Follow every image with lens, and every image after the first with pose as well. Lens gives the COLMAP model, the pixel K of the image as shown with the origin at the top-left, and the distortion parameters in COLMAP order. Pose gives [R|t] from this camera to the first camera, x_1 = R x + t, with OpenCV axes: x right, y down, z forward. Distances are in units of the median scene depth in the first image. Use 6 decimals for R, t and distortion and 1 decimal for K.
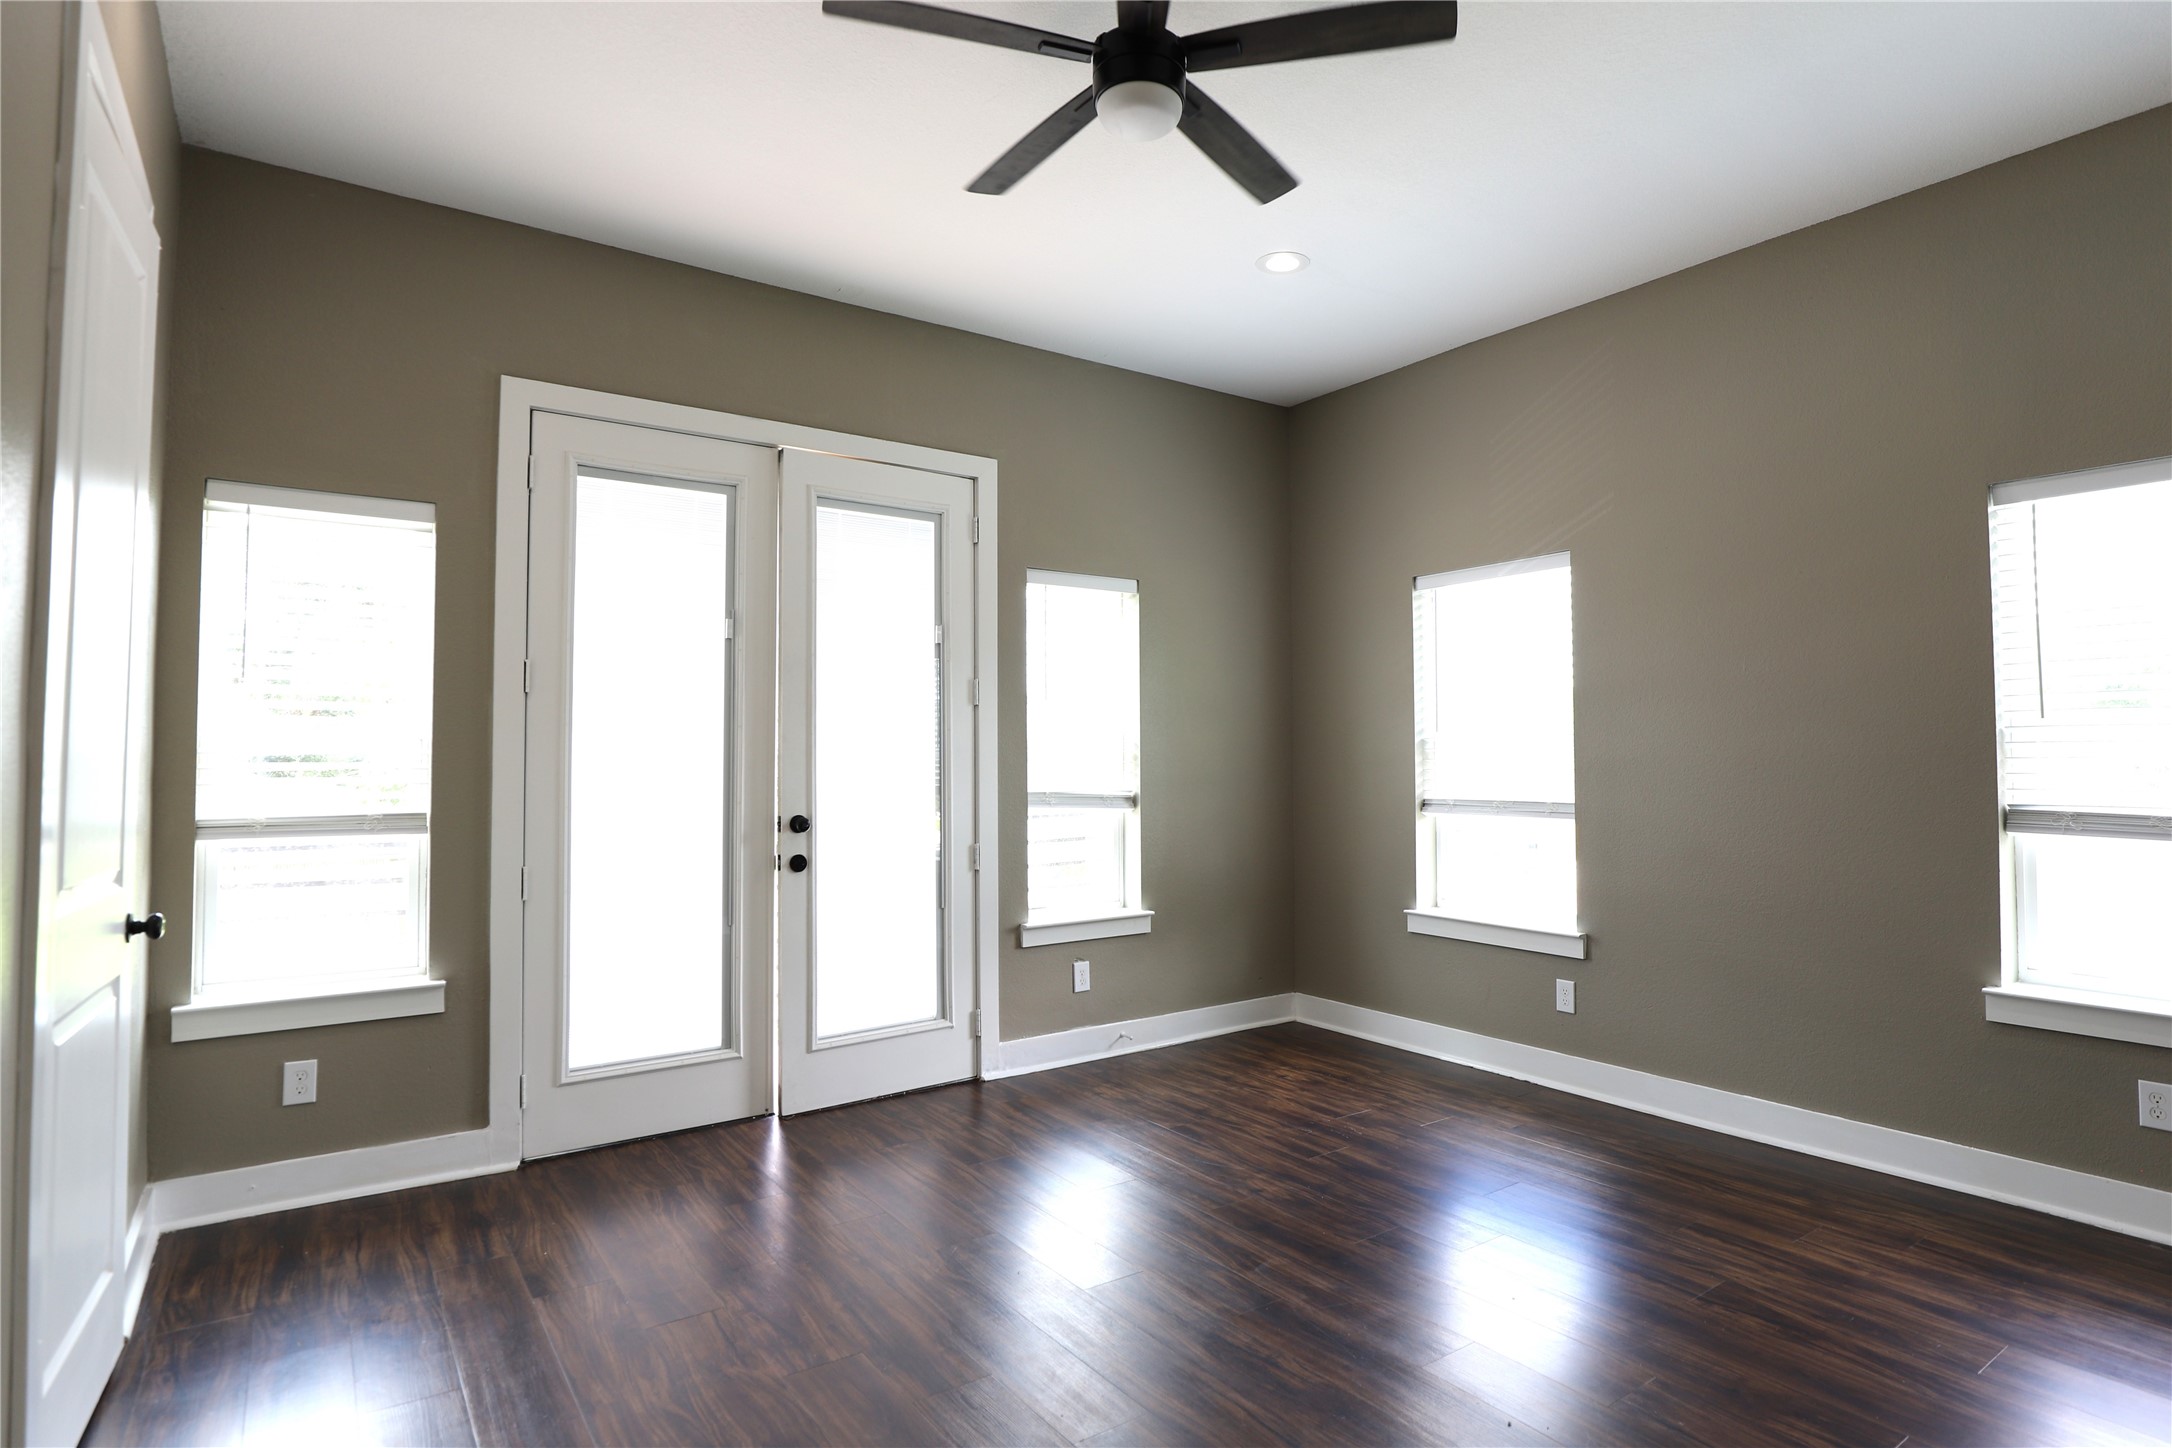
lens RADIAL K [[1149.8, 0, 1065.5], [0, 1149.8, 709.0], [0, 0, 1]] dist [-0.019919, 0.002002]
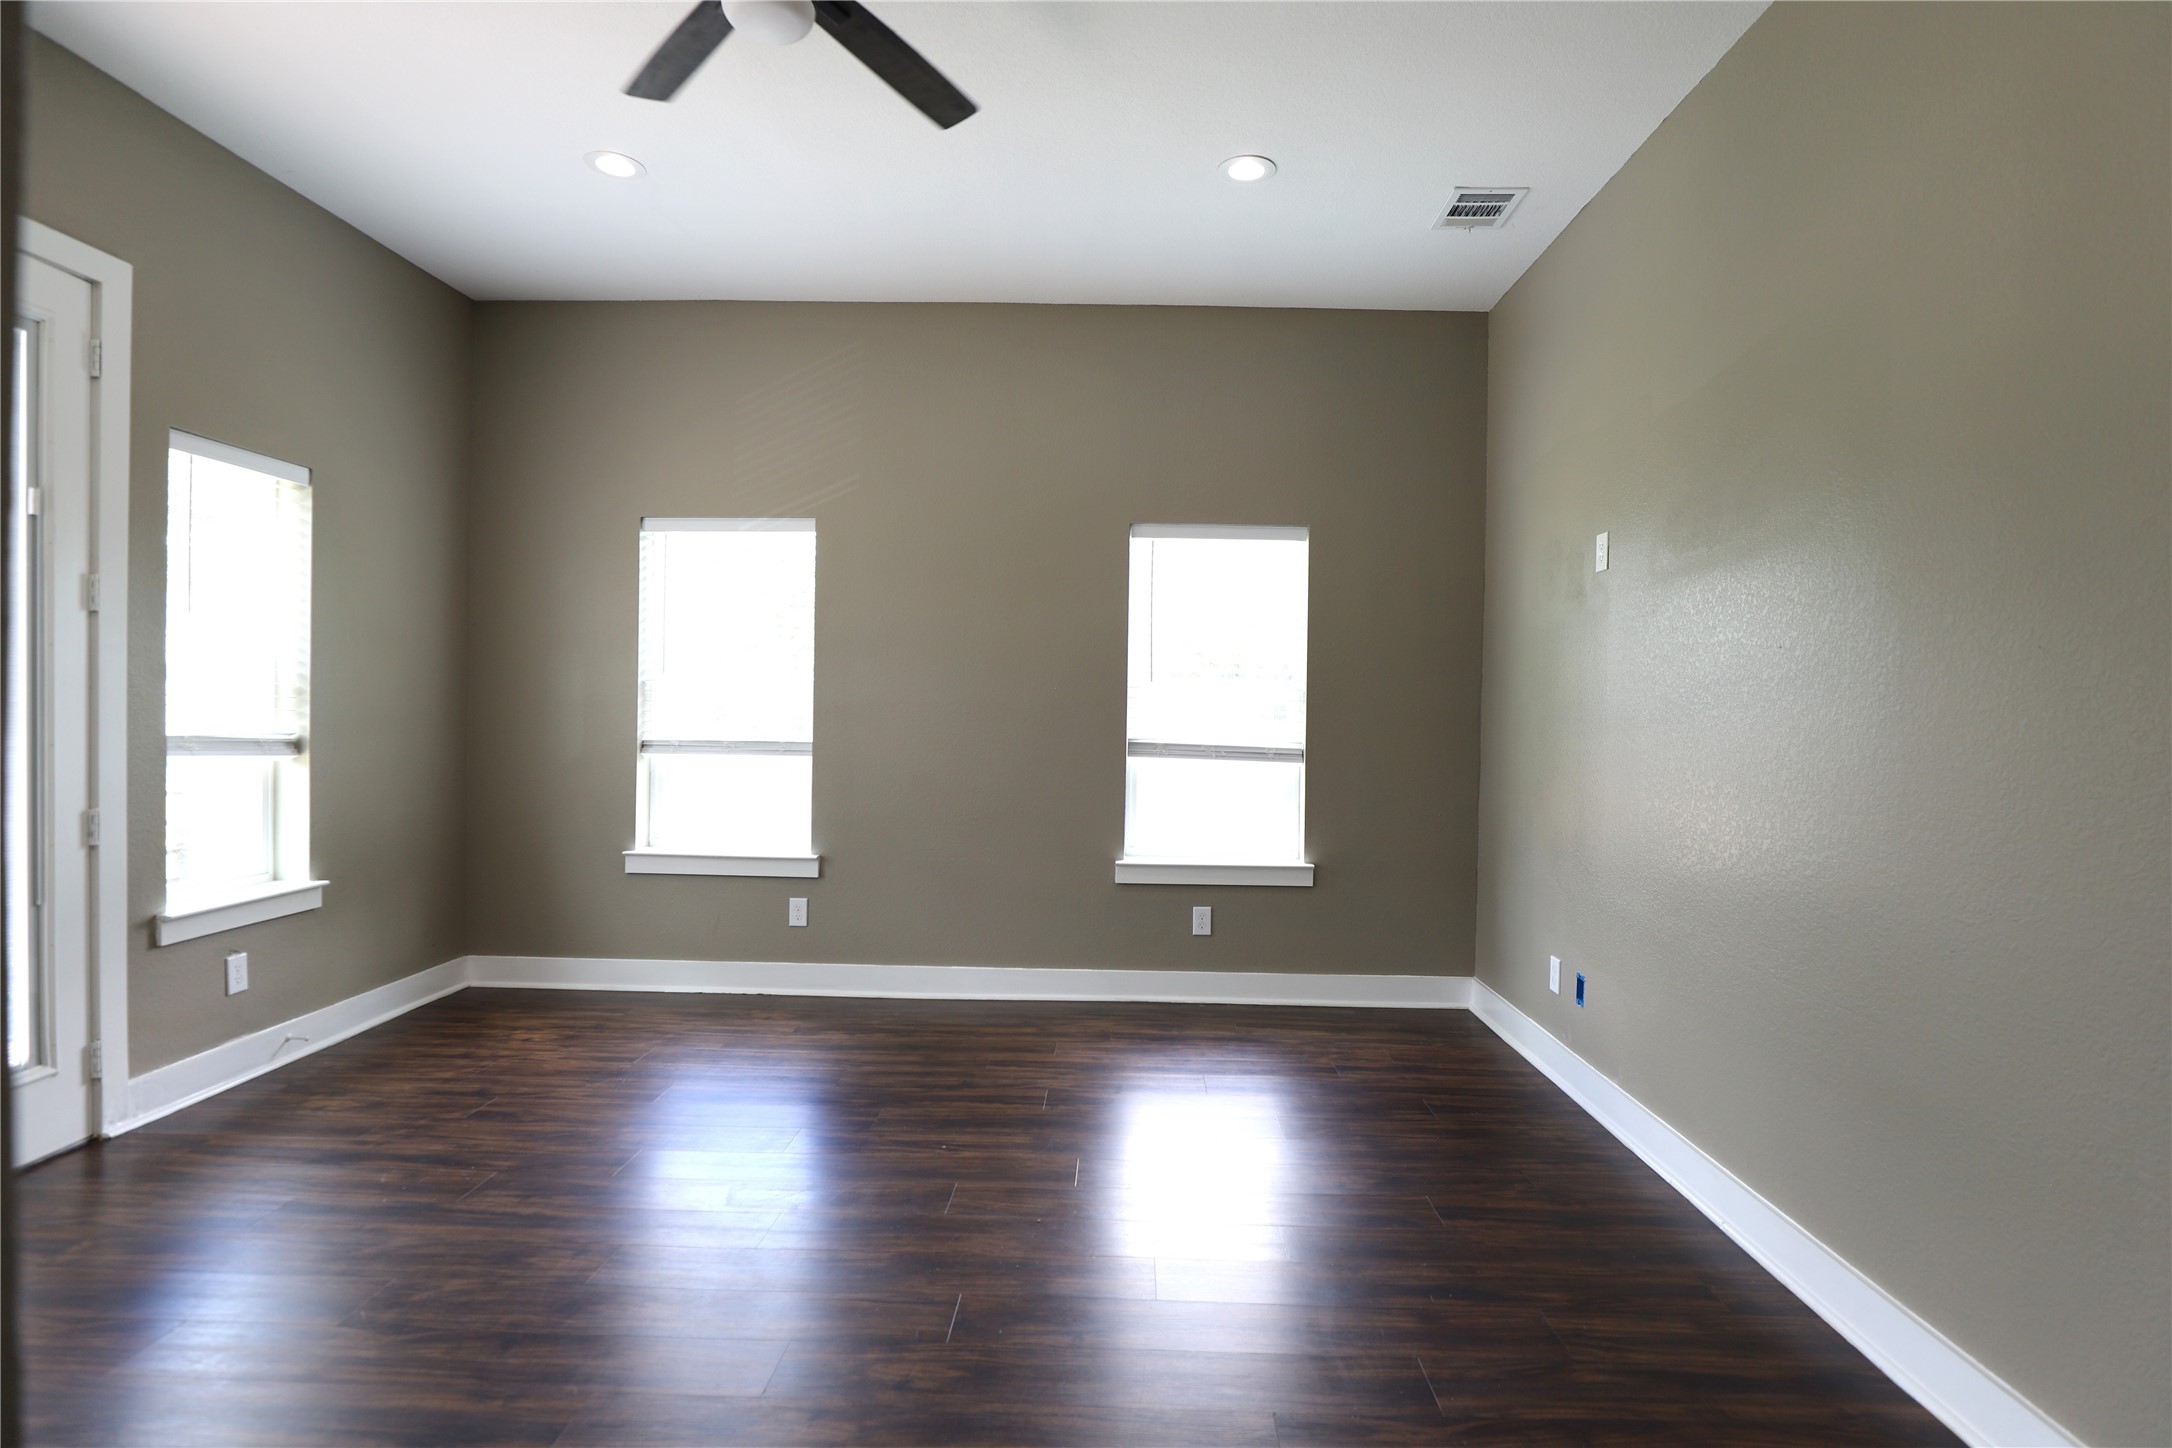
lens RADIAL K [[1149.8, 0, 1070.4], [0, 1149.8, 714.7], [0, 0, 1]] dist [-0.019919, 0.002002]
pose [[0.584761, 0.008511, 0.811161, -0.292438], [-0.051668, 0.998305, 0.026773, 0.010215], [-0.809558, -0.057567, 0.584210, 0.115000]]
